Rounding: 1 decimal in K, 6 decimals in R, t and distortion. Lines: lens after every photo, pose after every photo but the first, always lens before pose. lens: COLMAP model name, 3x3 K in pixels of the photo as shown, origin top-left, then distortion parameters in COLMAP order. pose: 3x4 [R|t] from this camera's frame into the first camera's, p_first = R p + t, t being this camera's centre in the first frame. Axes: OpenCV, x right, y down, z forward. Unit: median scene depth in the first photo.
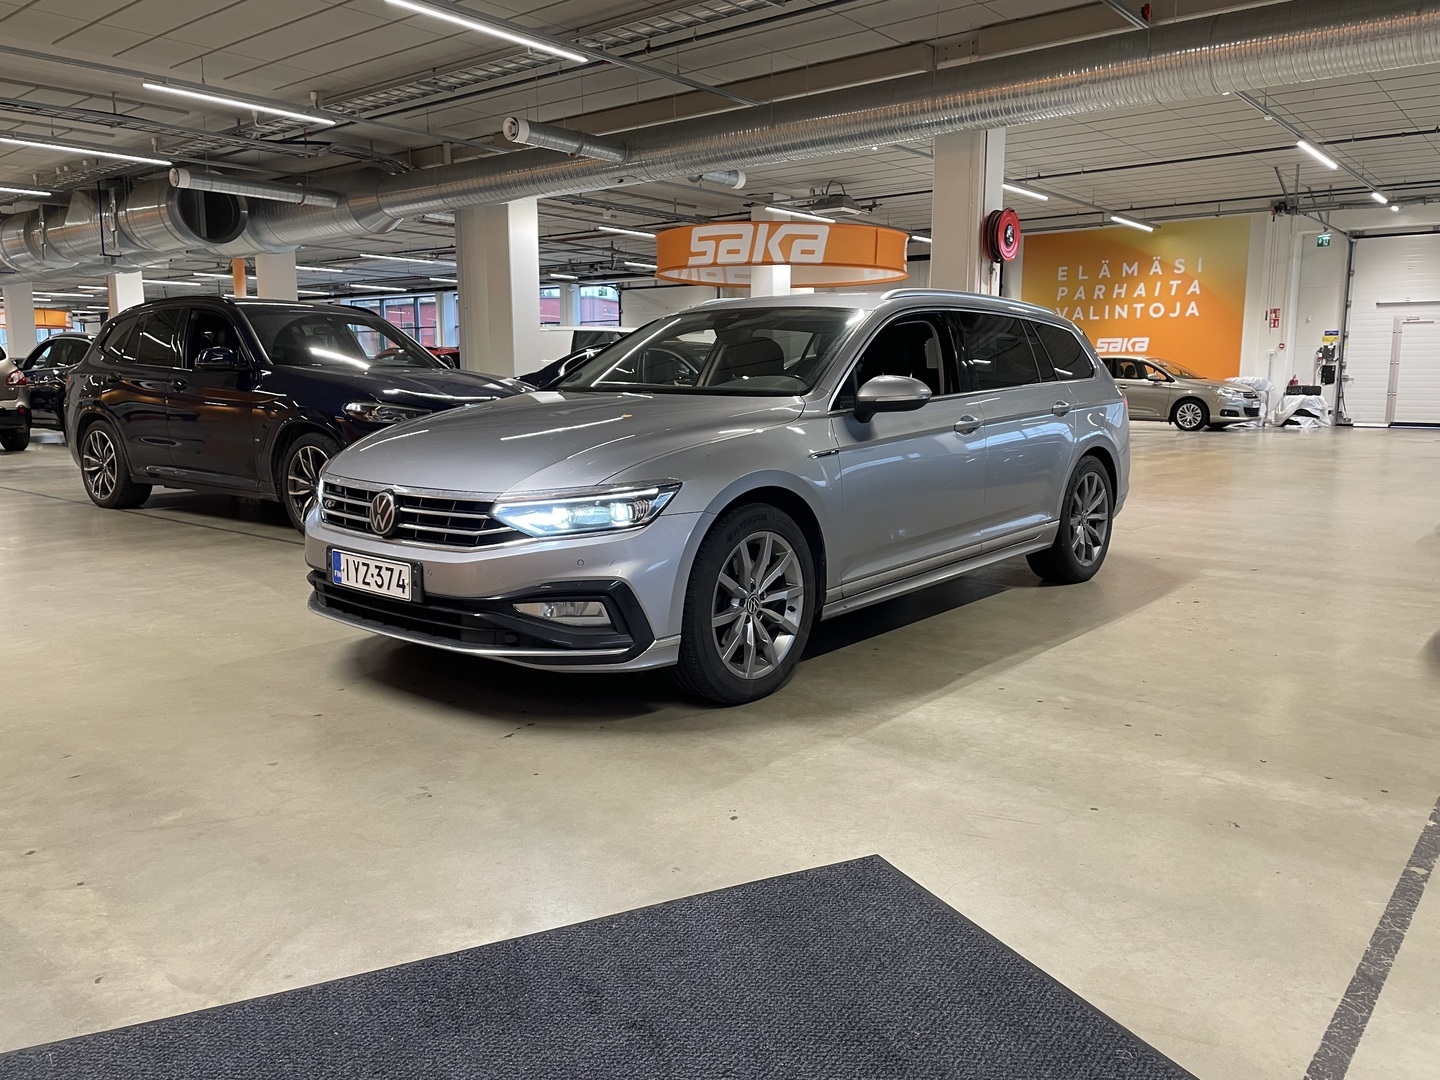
lens RADIAL K [[1106.7, 0, 724.9], [0, 1106.7, 539.8], [0, 0, 1]] dist [0.064639, -0.075956]
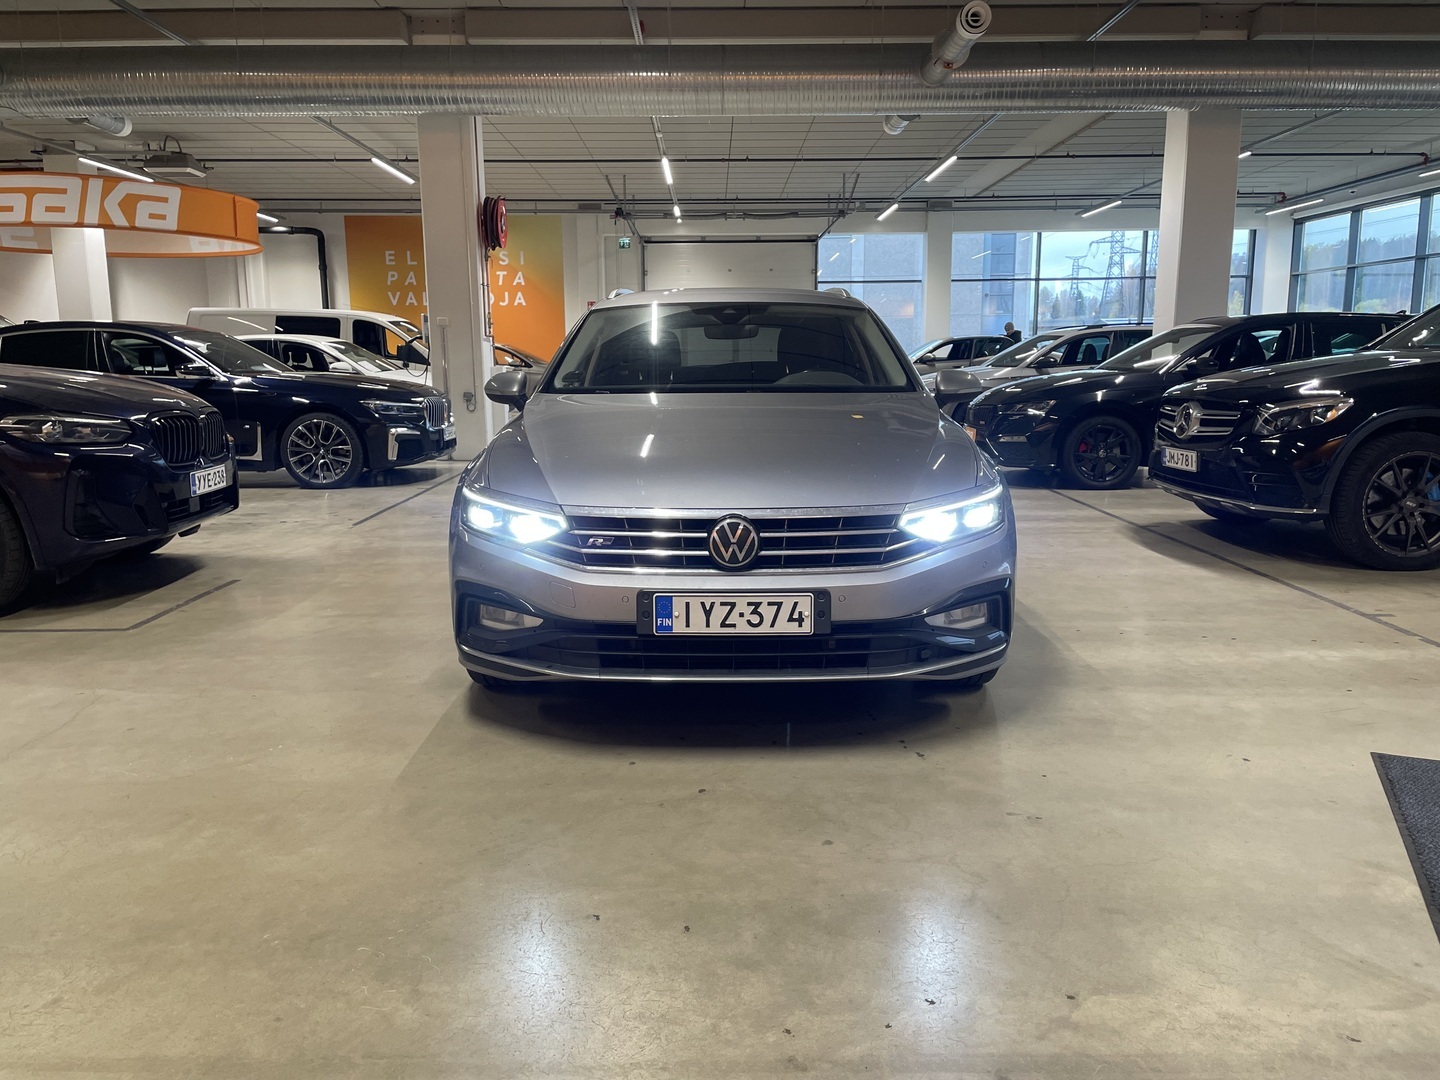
lens RADIAL K [[1106.7, 0, 715.8], [0, 1106.7, 546.0], [0, 0, 1]] dist [0.064639, -0.075956]
pose [[0.757853, -0.116257, 0.641984, -0.876983], [0.102720, 0.992985, 0.058560, -0.073278], [-0.644288, 0.021564, 0.764479, 0.357490]]
